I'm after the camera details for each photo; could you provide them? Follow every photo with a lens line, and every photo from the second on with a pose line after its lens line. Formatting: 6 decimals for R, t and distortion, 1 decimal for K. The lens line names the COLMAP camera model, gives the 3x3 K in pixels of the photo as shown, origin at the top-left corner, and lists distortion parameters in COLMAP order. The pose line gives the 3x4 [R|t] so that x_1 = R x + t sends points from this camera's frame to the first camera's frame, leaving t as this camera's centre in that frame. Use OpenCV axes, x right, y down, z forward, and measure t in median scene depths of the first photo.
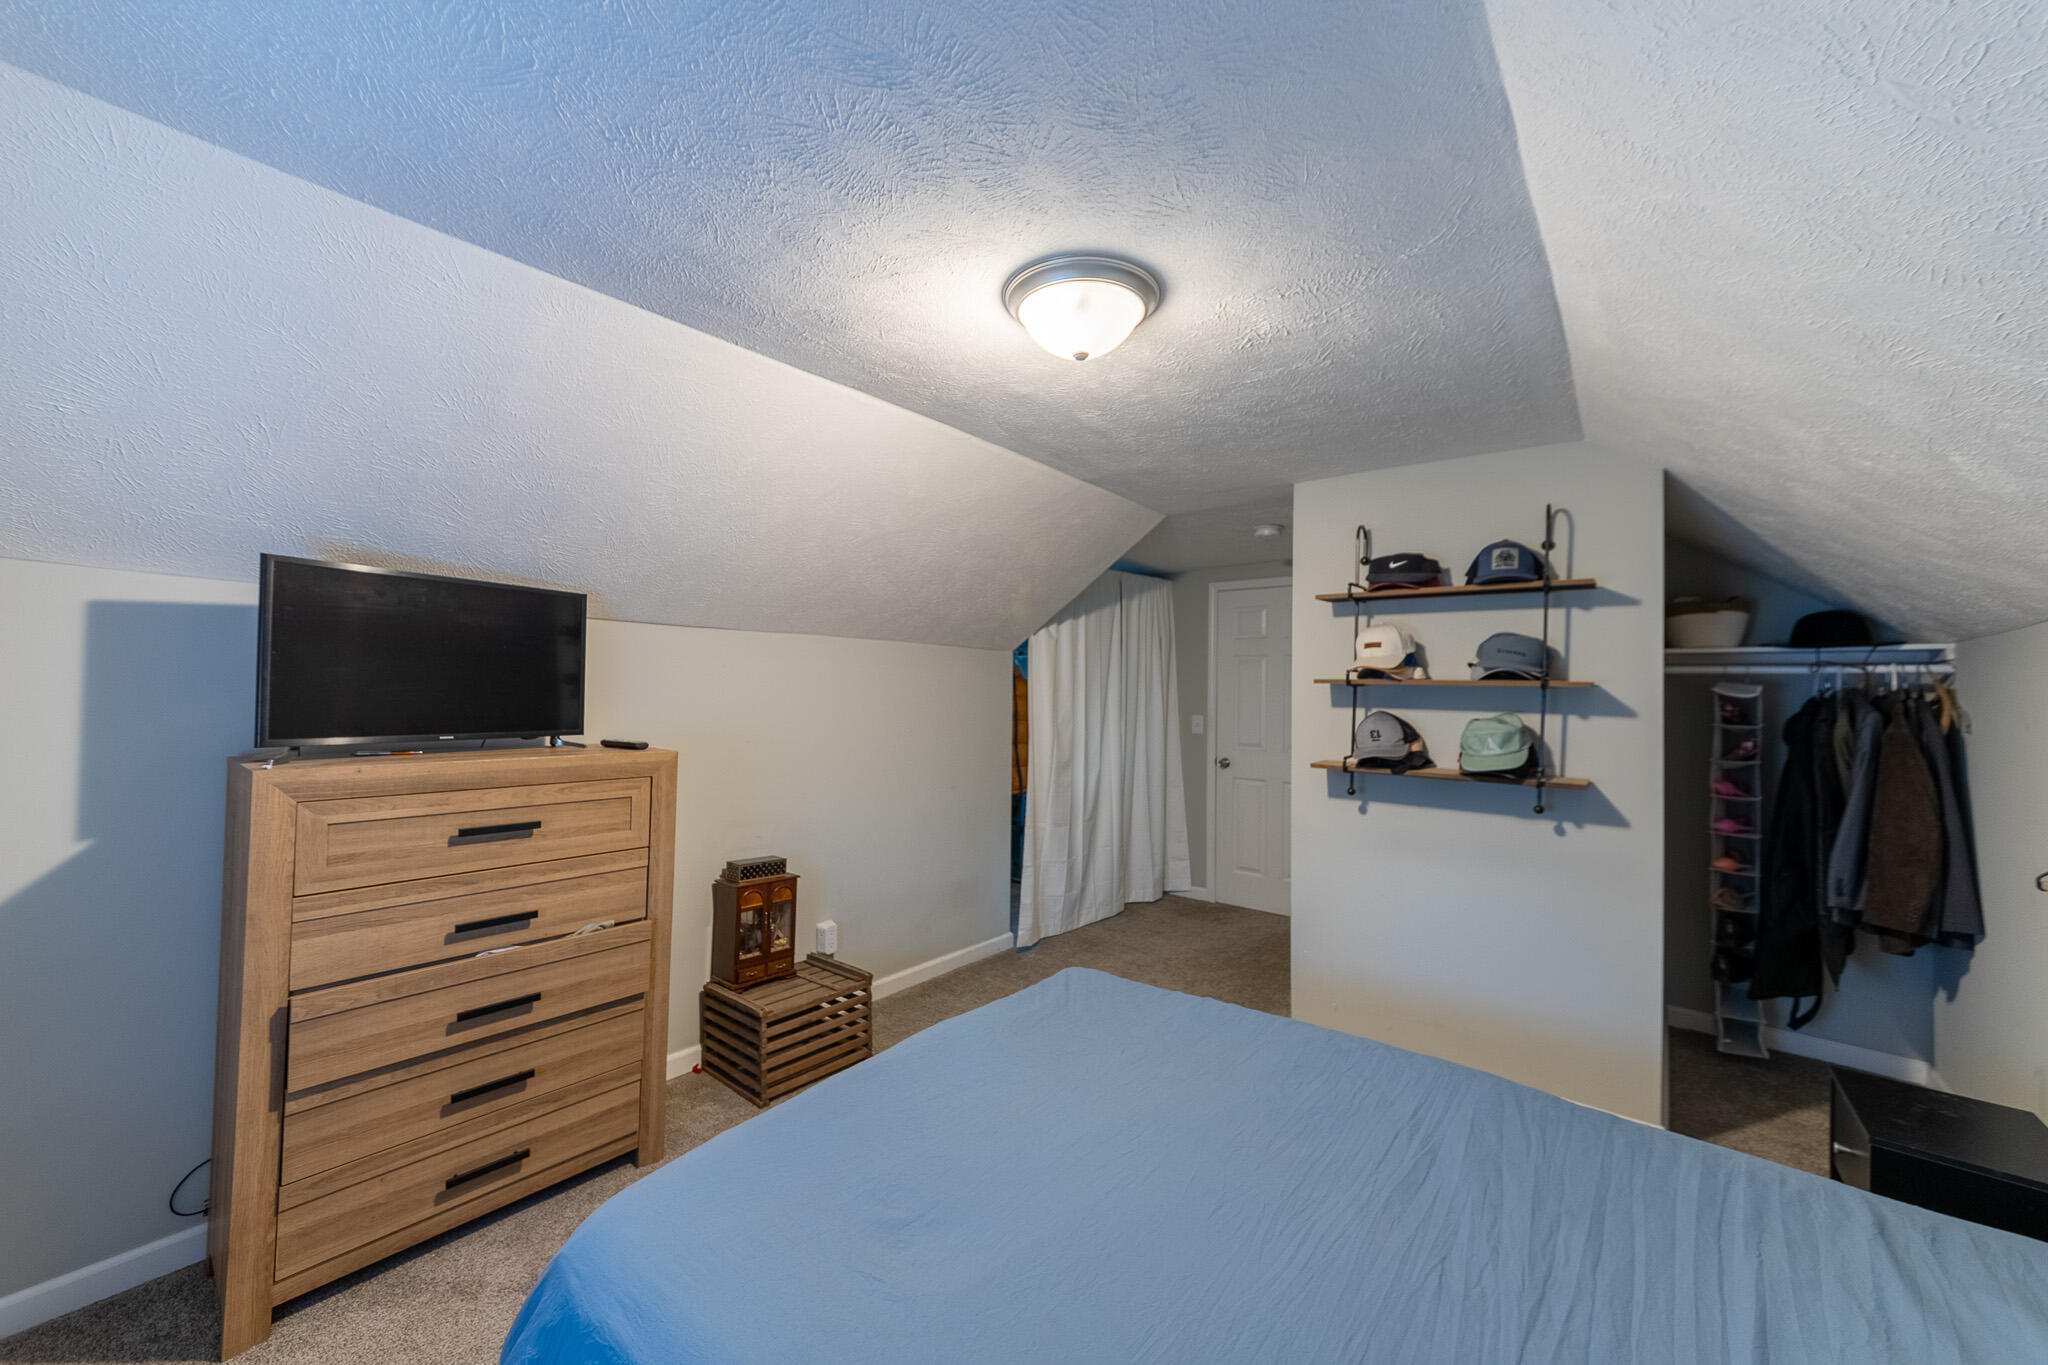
lens RADIAL K [[761.5, 0, 941.6], [0, 761.5, 676.6], [0, 0, 1]] dist [0.000071, -0.000125]
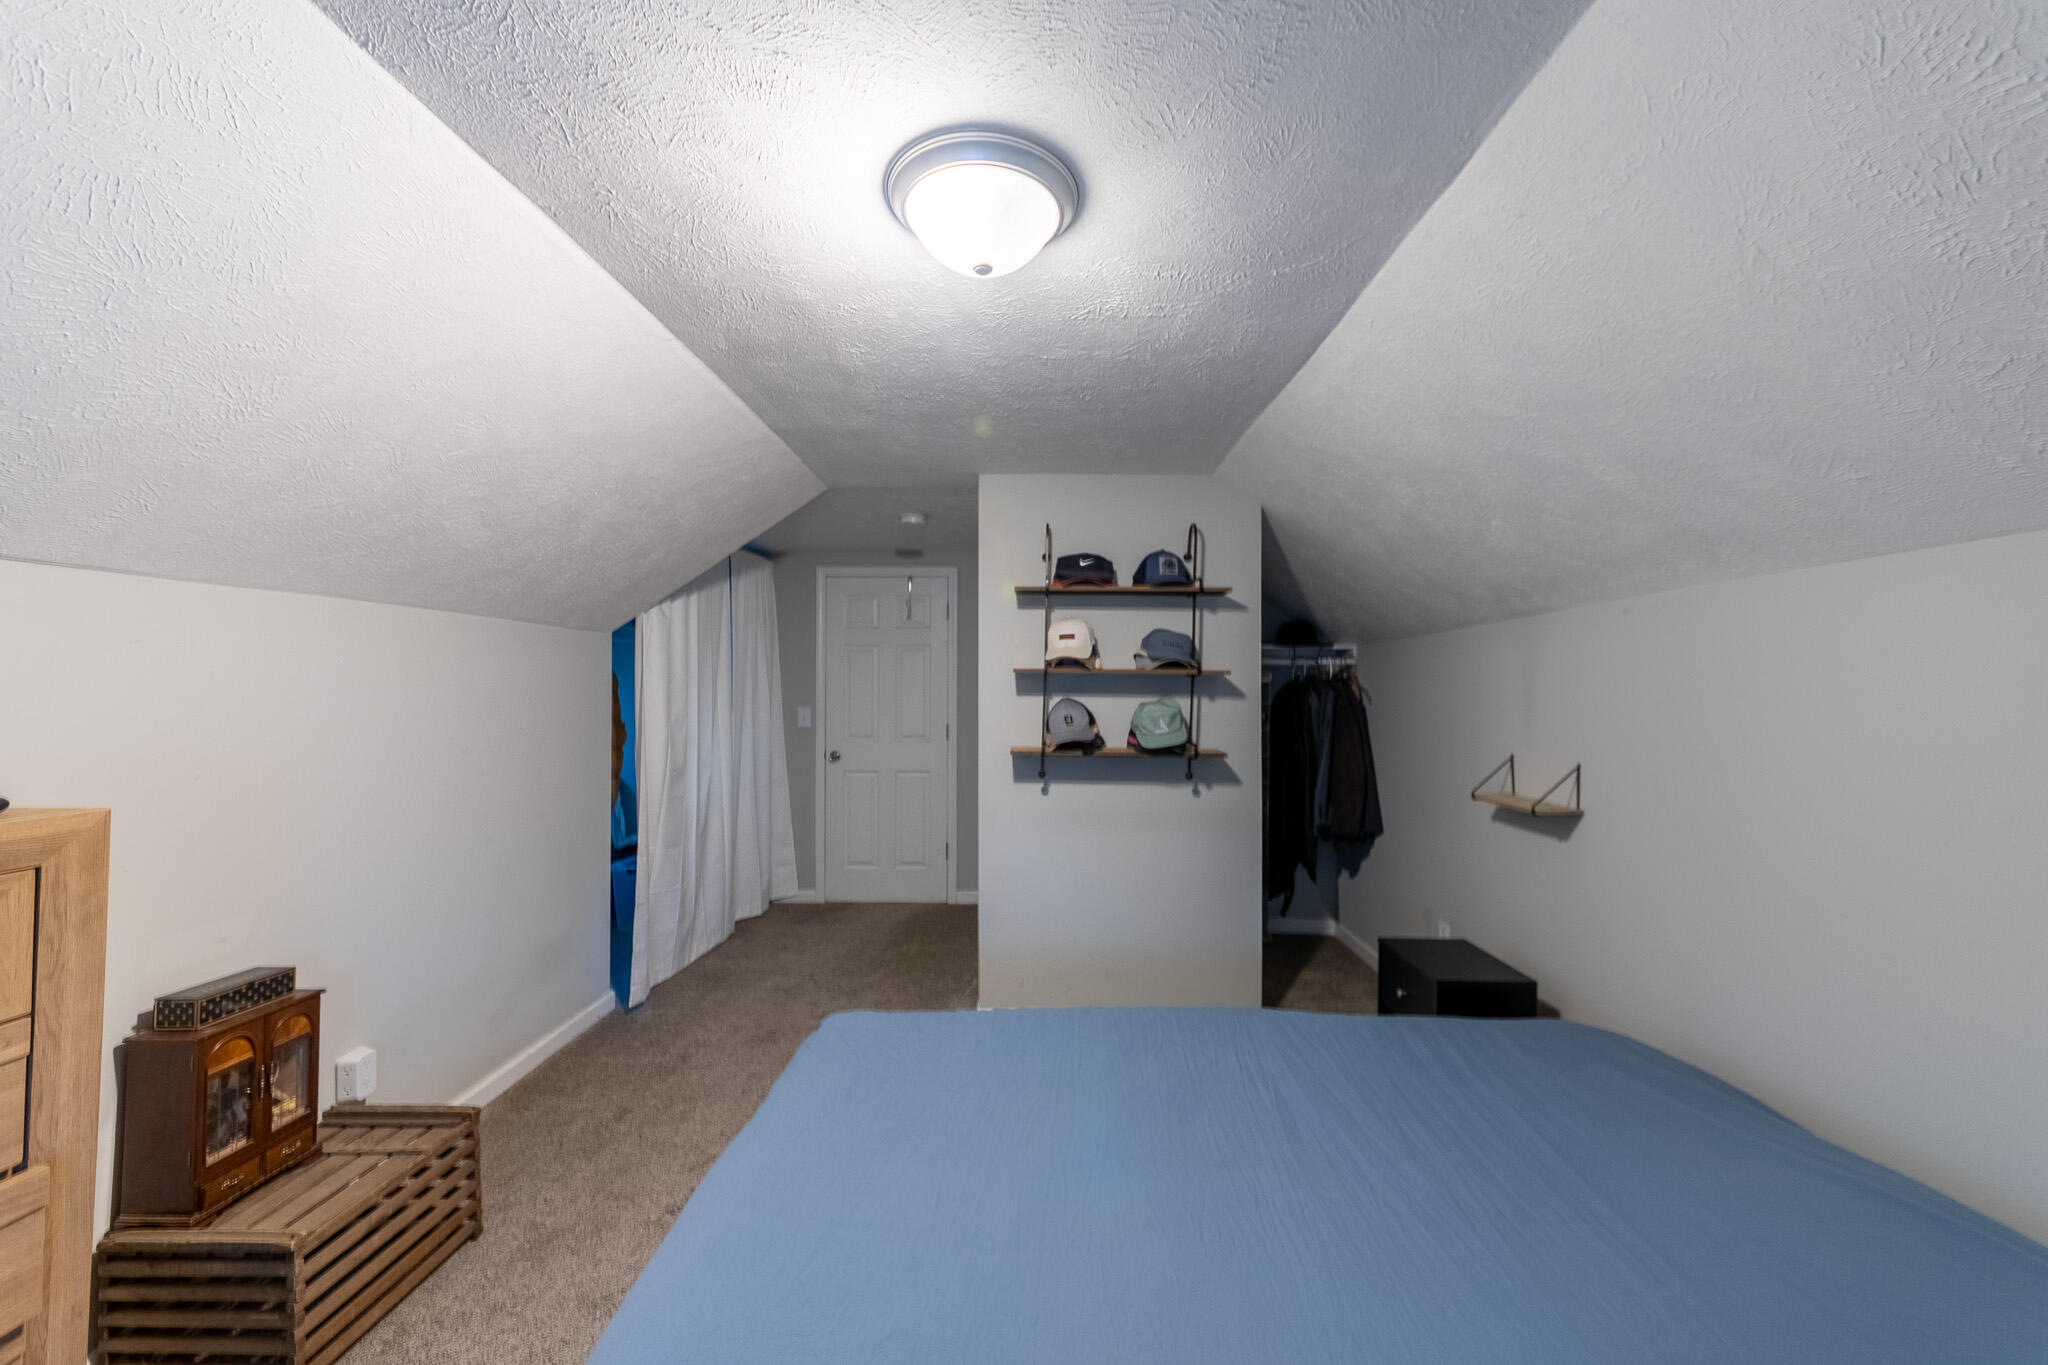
lens RADIAL K [[793.9, 0, 979.8], [0, 793.9, 682.2], [0, 0, 1]] dist [0.000210, 0.002786]
pose [[0.764201, -0.009991, 0.644900, -0.225035], [-0.002709, 0.999822, 0.018698, 0.002199], [-0.644972, -0.016036, 0.764038, 0.206493]]
